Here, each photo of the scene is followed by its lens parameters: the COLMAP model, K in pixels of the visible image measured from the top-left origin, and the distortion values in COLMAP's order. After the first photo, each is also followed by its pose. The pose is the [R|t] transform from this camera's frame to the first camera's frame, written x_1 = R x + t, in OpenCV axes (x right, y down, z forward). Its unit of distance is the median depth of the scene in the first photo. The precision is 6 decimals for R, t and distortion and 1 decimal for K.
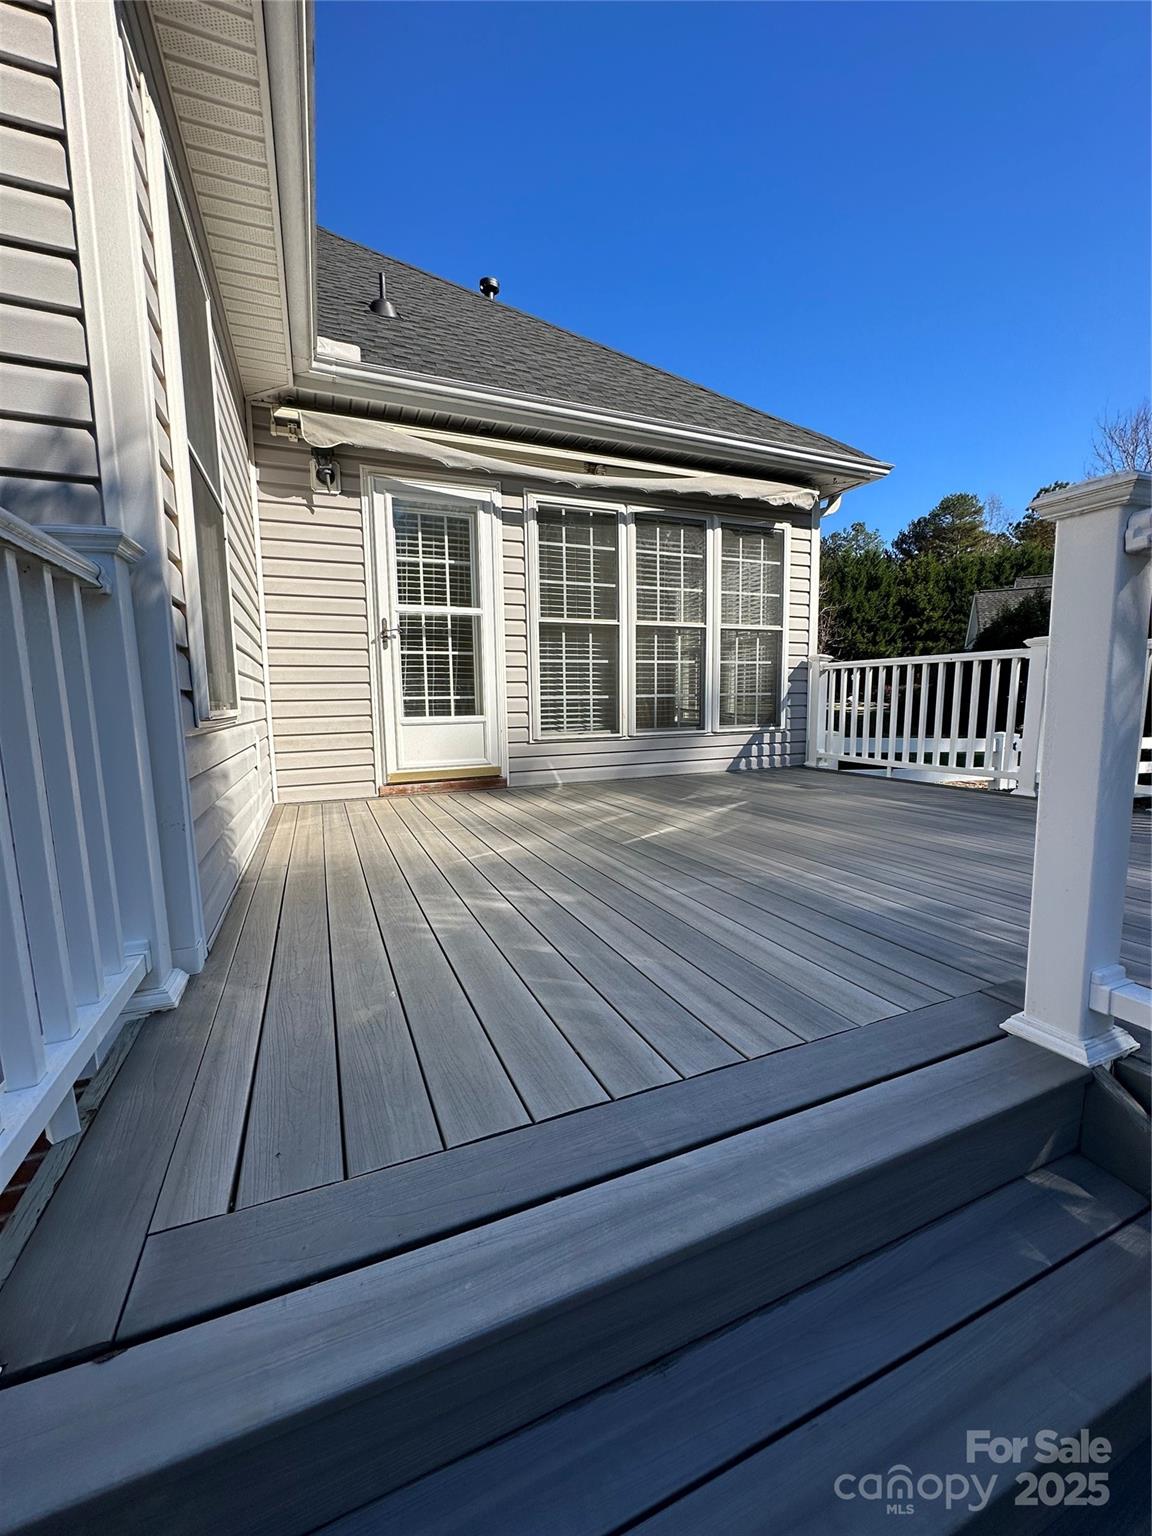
lens RADIAL K [[608.5, 0, 573.6], [0, 608.5, 770.7], [0, 0, 1]] dist [-0.003789, 0.000687]
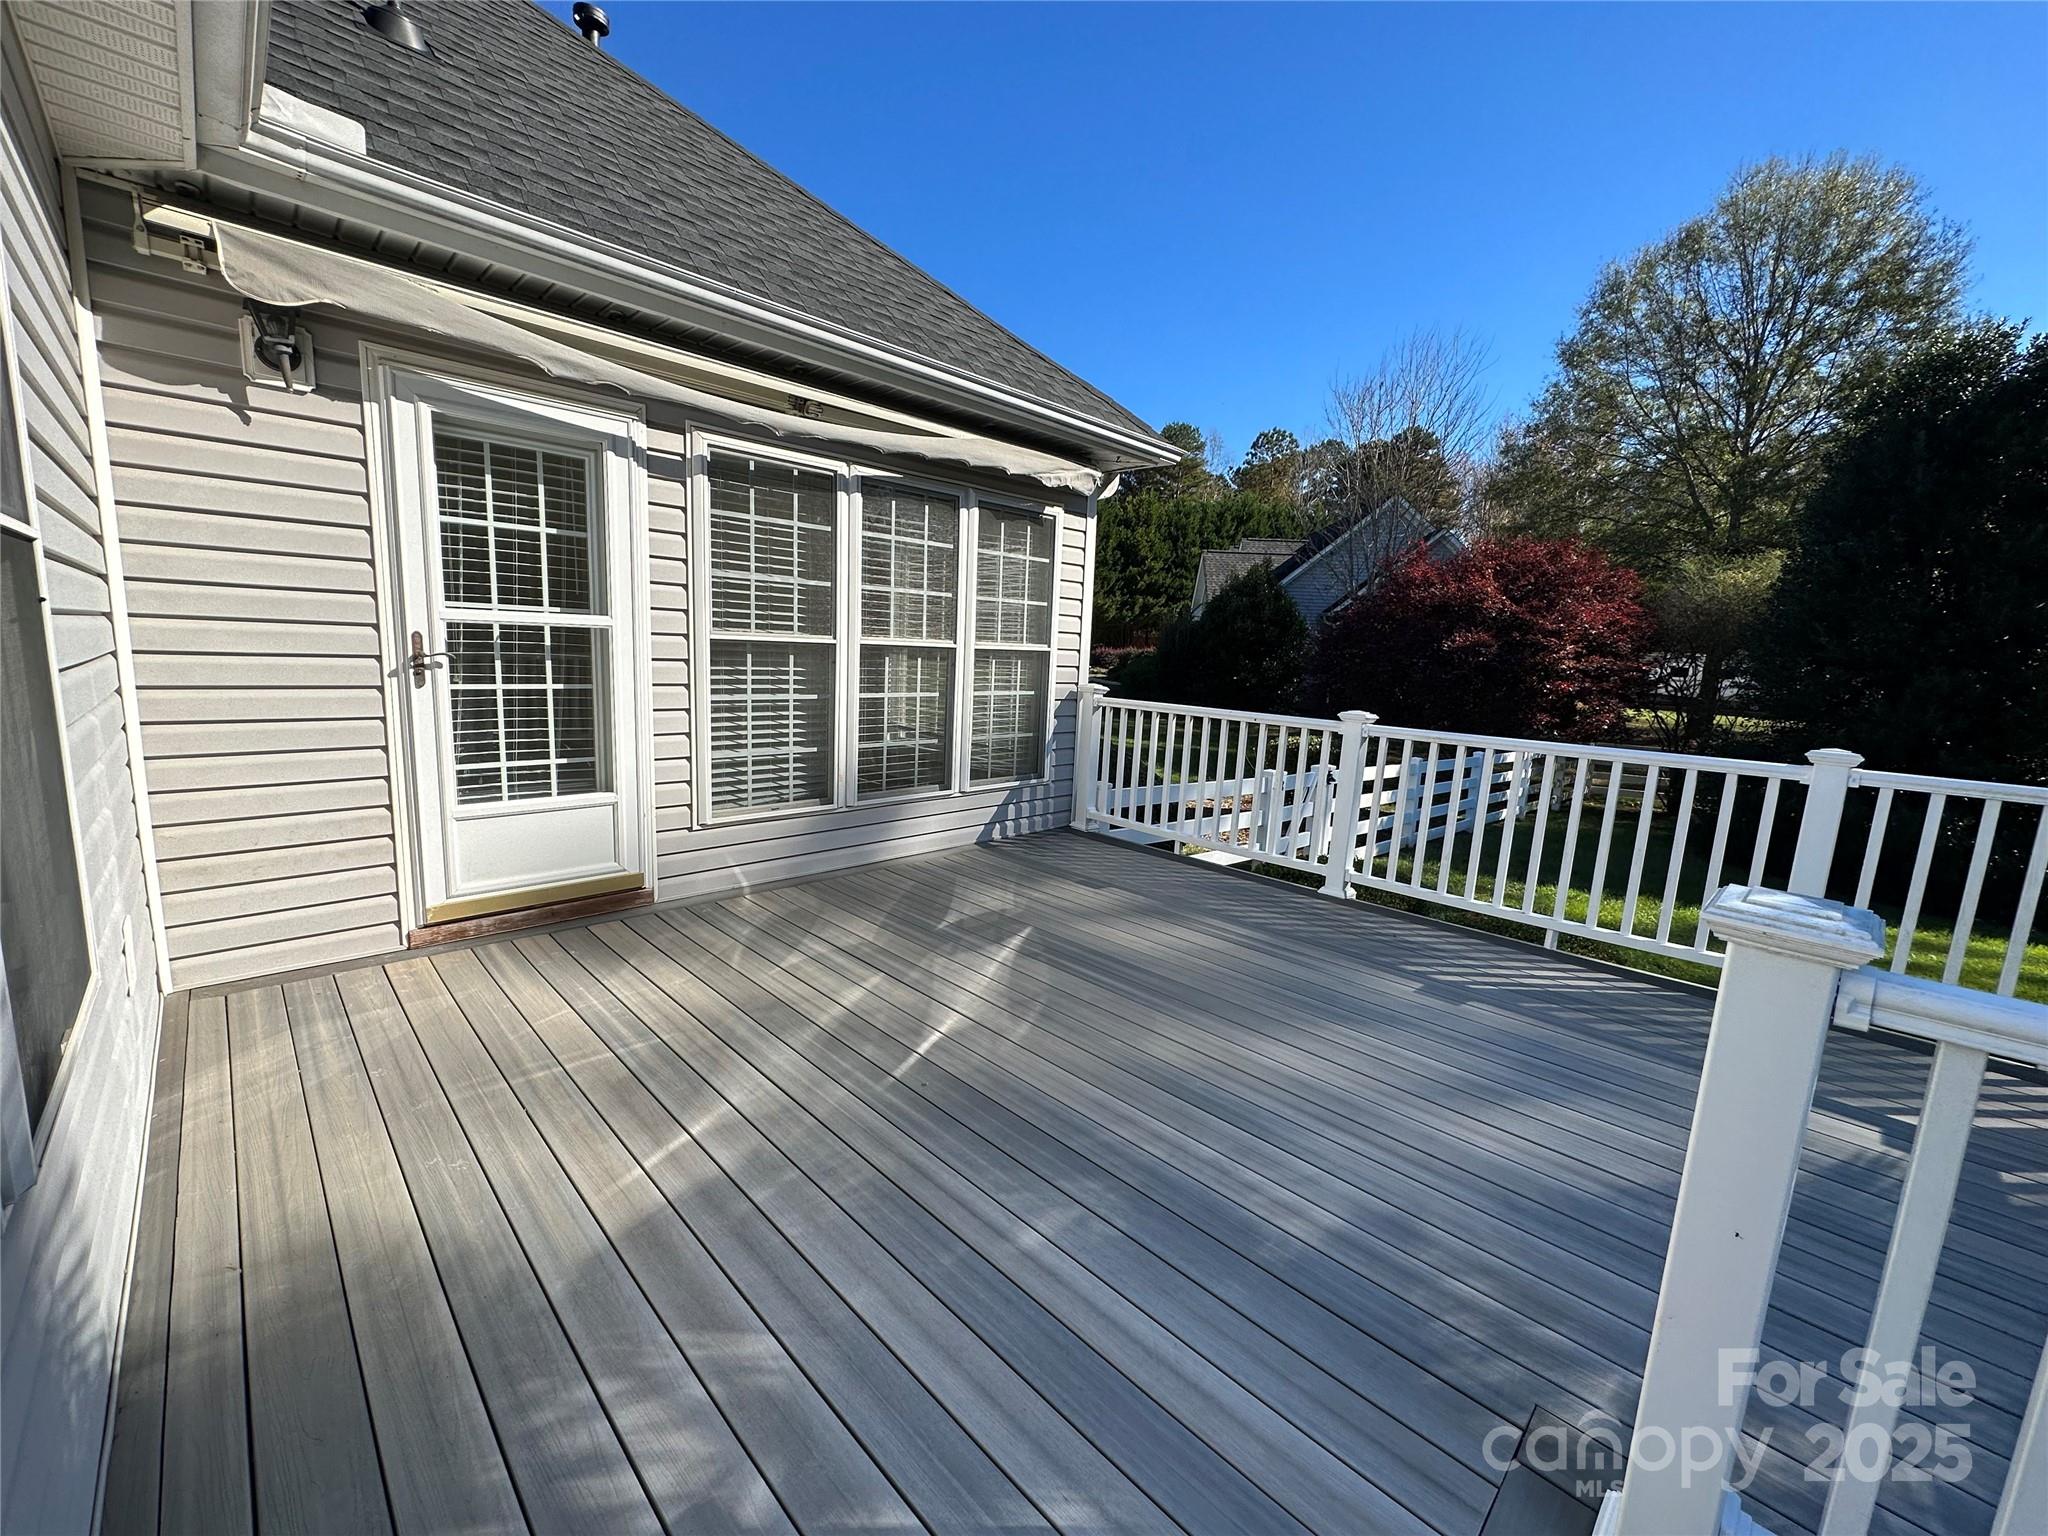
lens RADIAL K [[811.3, 0, 1022.3], [0, 811.3, 769.8], [0, 0, 1]] dist [-0.003789, 0.000687]
pose [[0.925510, -0.002018, 0.378719, -0.077450], [-0.014654, 0.999046, 0.041136, -0.152260], [-0.378441, -0.043621, 0.924597, 0.106870]]
